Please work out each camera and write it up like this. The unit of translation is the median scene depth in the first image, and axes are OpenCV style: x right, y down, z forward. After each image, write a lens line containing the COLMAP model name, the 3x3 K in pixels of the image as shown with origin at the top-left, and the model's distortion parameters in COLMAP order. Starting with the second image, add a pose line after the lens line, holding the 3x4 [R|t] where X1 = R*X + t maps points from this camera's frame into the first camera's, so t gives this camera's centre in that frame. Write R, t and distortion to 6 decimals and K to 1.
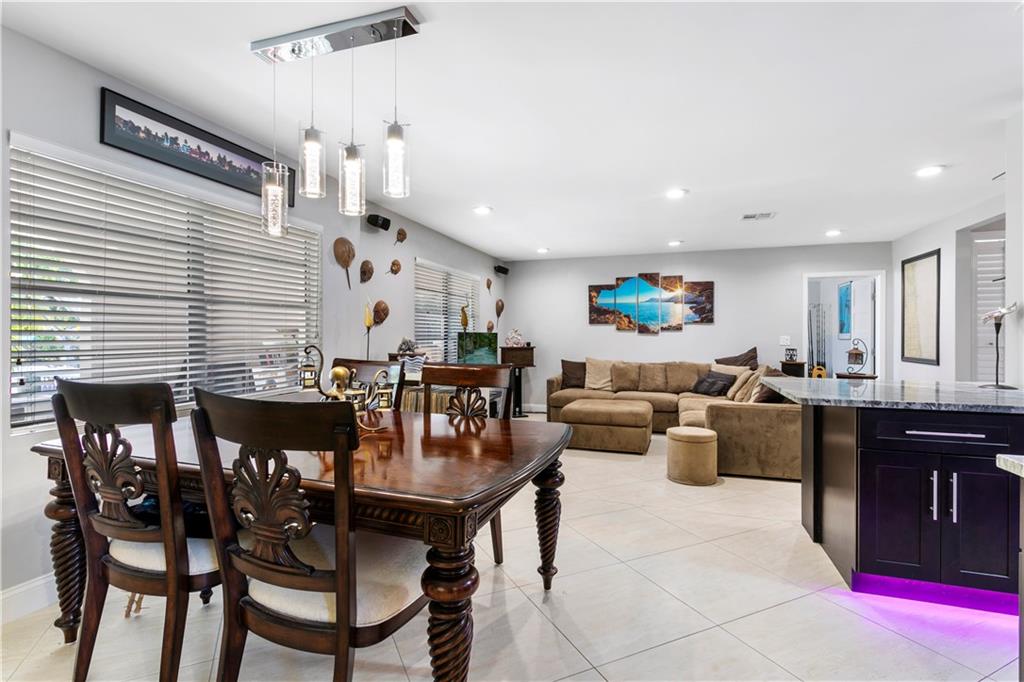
lens RADIAL K [[489.3, 0, 511.4], [0, 489.3, 335.5], [0, 0, 1]] dist [-0.001598, 0.000716]
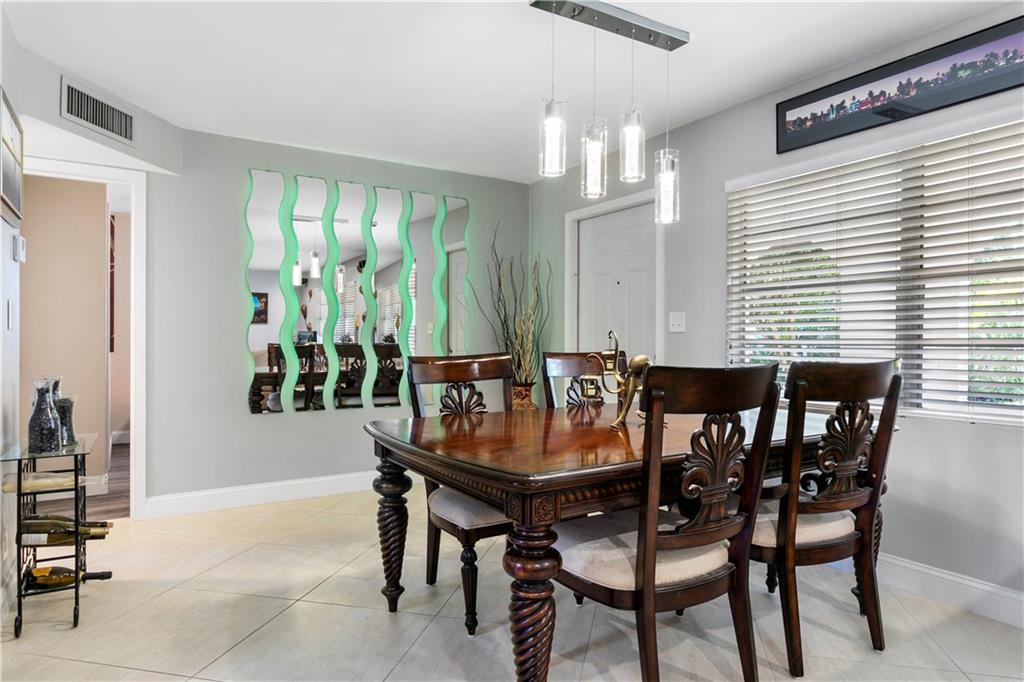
lens RADIAL K [[628.1, 0, 506.9], [0, 628.1, 345.9], [0, 0, 1]] dist [-0.006380, -0.000998]
pose [[-0.627301, 0.002057, -0.778774, 0.321723], [-0.006037, 0.999954, 0.007504, 0.017615], [0.778754, 0.009408, -0.627259, 0.694137]]
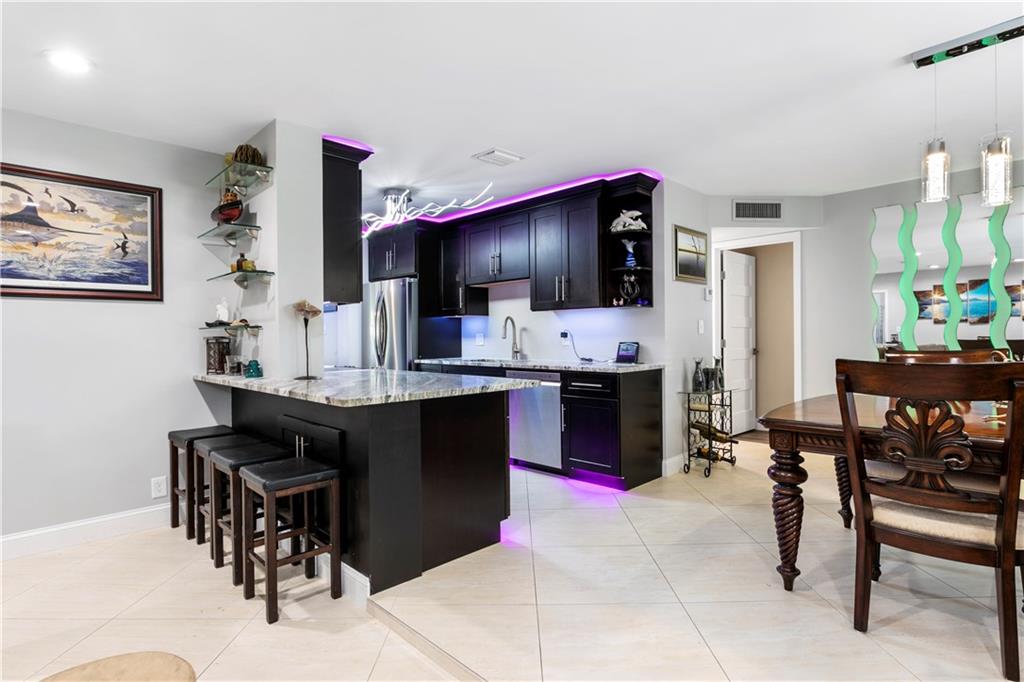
lens RADIAL K [[524.2, 0, 513.2], [0, 524.2, 338.9], [0, 0, 1]] dist [-0.017258, 0.004461]
pose [[-0.898585, 0.005620, 0.438764, 0.051517], [0.009973, 0.999921, 0.007616, 0.008754], [-0.438687, 0.011220, -0.898570, 1.036542]]
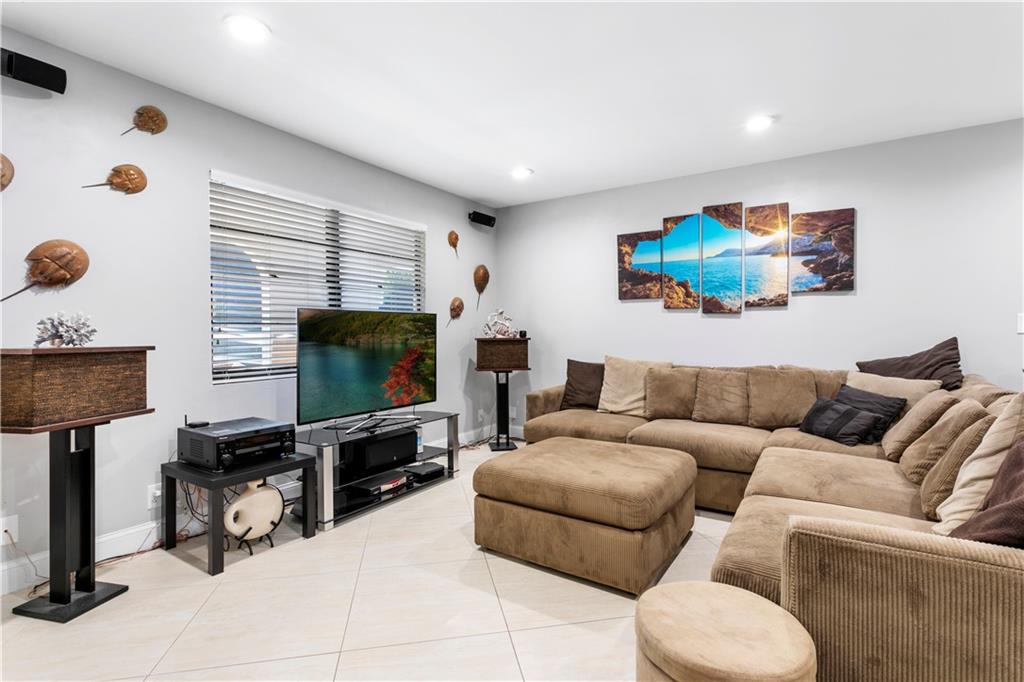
lens RADIAL K [[489.3, 0, 509.2], [0, 489.3, 338.7], [0, 0, 1]] dist [-0.001598, 0.000716]
pose [[0.968446, 0.000284, -0.249225, 0.290836], [0.004344, 0.999828, 0.018019, 0.020615], [0.249187, -0.018533, 0.968278, 0.631371]]
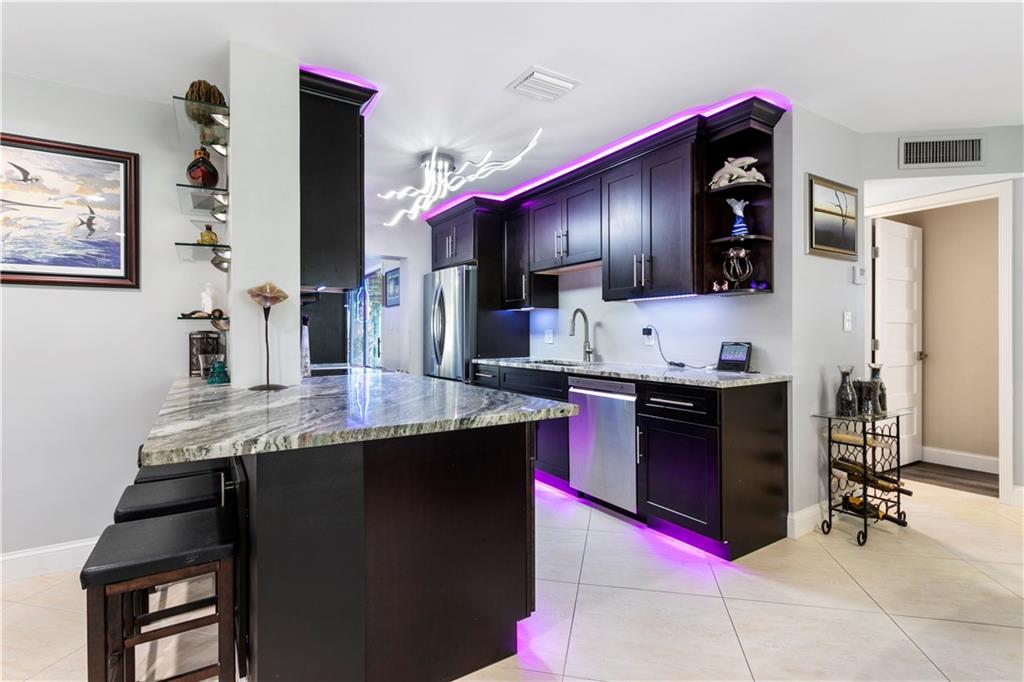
lens RADIAL K [[489.3, 0, 511.2], [0, 489.3, 332.6], [0, 0, 1]] dist [-0.001598, 0.000716]
pose [[-0.781474, 0.002496, 0.623932, 0.109619], [0.003663, 0.999993, 0.000589, 0.010012], [-0.623927, 0.002746, -0.781478, 0.780111]]
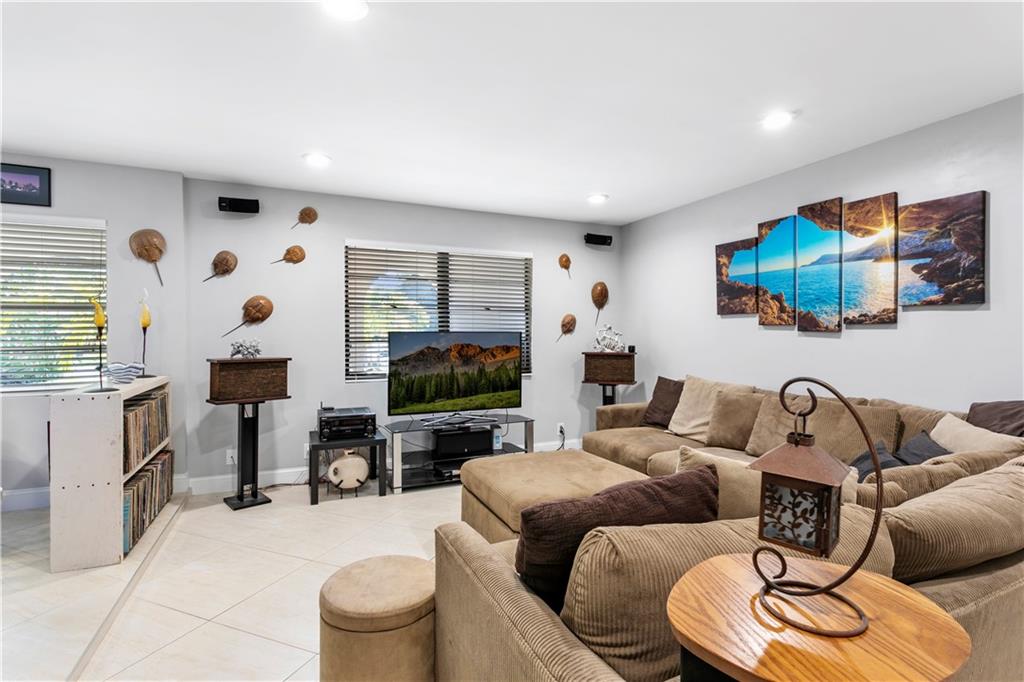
lens RADIAL K [[489.3, 0, 510.7], [0, 489.3, 336.3], [0, 0, 1]] dist [-0.001598, 0.000716]
pose [[0.680213, 0.004757, -0.732999, 0.662133], [0.001152, 0.999971, 0.007558, -0.006332], [0.733014, -0.005985, 0.680188, 0.735406]]
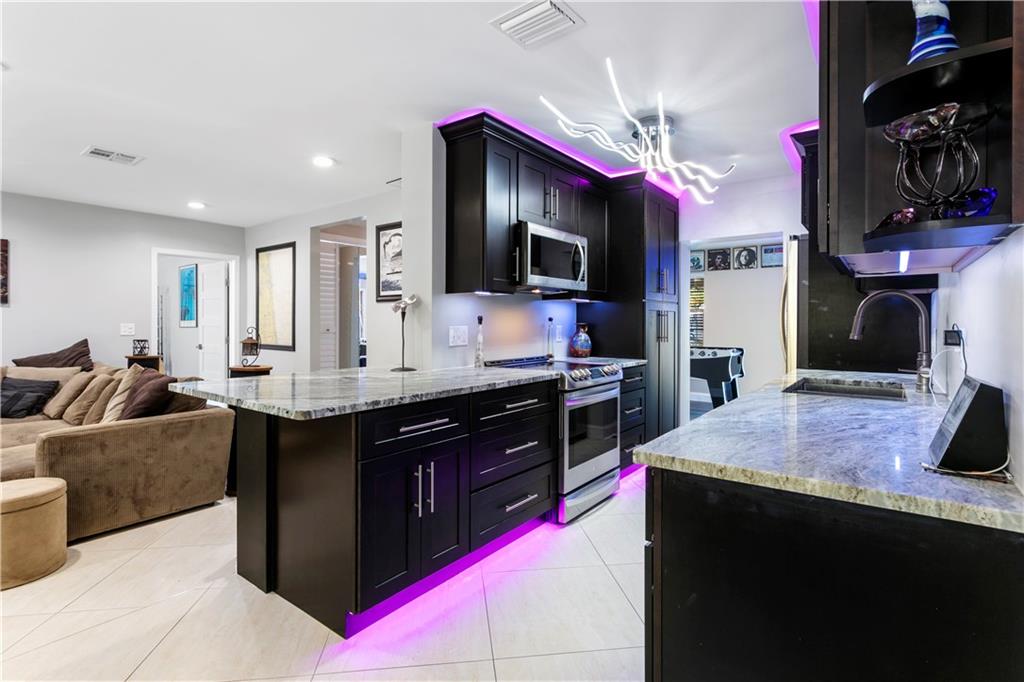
lens RADIAL K [[489.3, 0, 509.3], [0, 489.3, 323.9], [0, 0, 1]] dist [-0.001598, 0.000716]
pose [[0.314730, -0.002682, 0.949177, 0.008181], [0.000651, 0.999996, 0.002610, -0.000339], [-0.949181, -0.000203, 0.314731, 0.243980]]
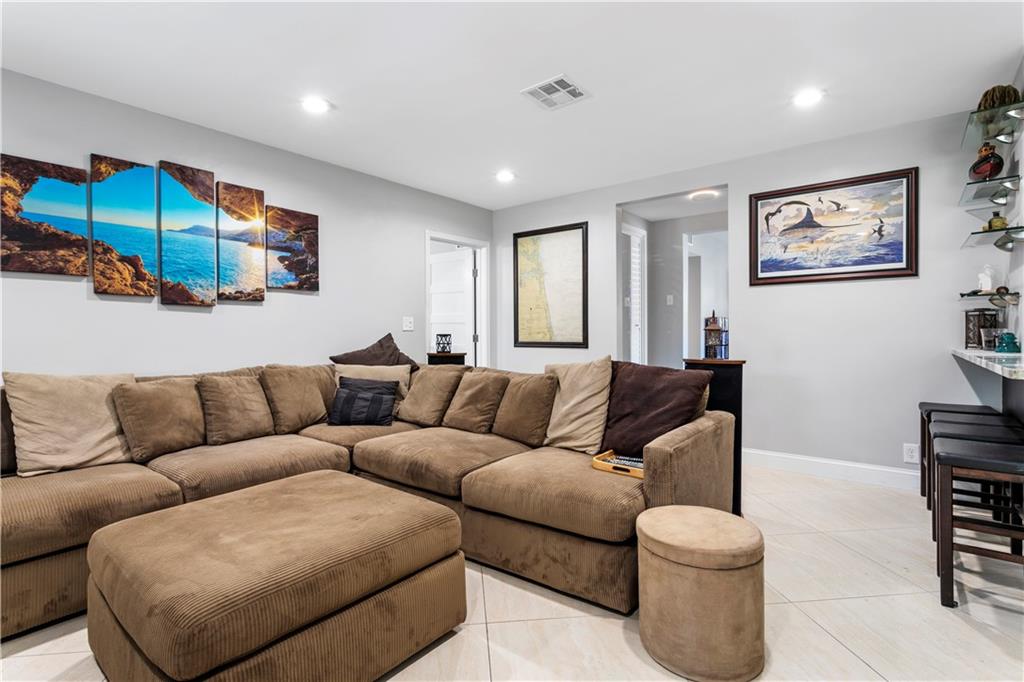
lens RADIAL K [[489.3, 0, 512.3], [0, 489.3, 337.9], [0, 0, 1]] dist [-0.001598, 0.000716]
pose [[0.333098, -0.013851, 0.942791, -0.051955], [0.007640, 0.999899, 0.011990, 0.032909], [-0.942861, 0.003209, 0.333170, 0.918772]]
